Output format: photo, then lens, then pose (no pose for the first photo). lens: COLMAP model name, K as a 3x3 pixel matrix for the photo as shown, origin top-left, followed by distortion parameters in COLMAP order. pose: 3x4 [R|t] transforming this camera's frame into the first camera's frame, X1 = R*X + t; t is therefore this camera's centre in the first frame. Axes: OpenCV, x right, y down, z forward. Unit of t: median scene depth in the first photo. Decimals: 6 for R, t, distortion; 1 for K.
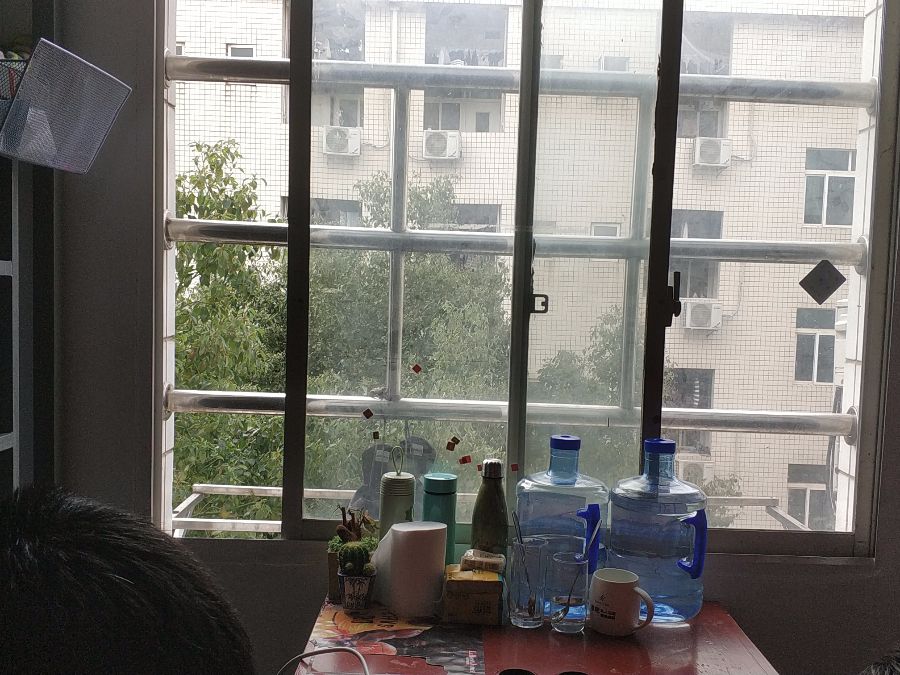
lens RADIAL K [[992.9, 0, 450.0], [0, 992.9, 337.5], [0, 0, 1]] dist [0.201454, -0.552437]
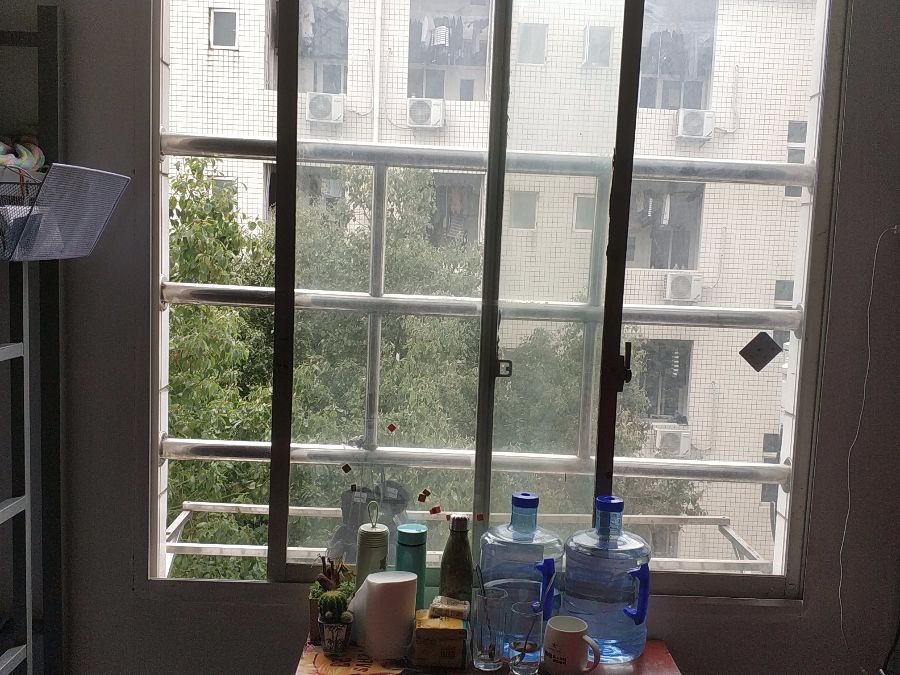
lens RADIAL K [[992.9, 0, 450.0], [0, 992.9, 337.5], [0, 0, 1]] dist [0.201454, -0.552437]
pose [[0.999822, 0.007868, 0.017128, 0.011408], [-0.008493, 0.999290, 0.036720, -0.109907], [-0.016827, -0.036859, 0.999179, -0.094546]]
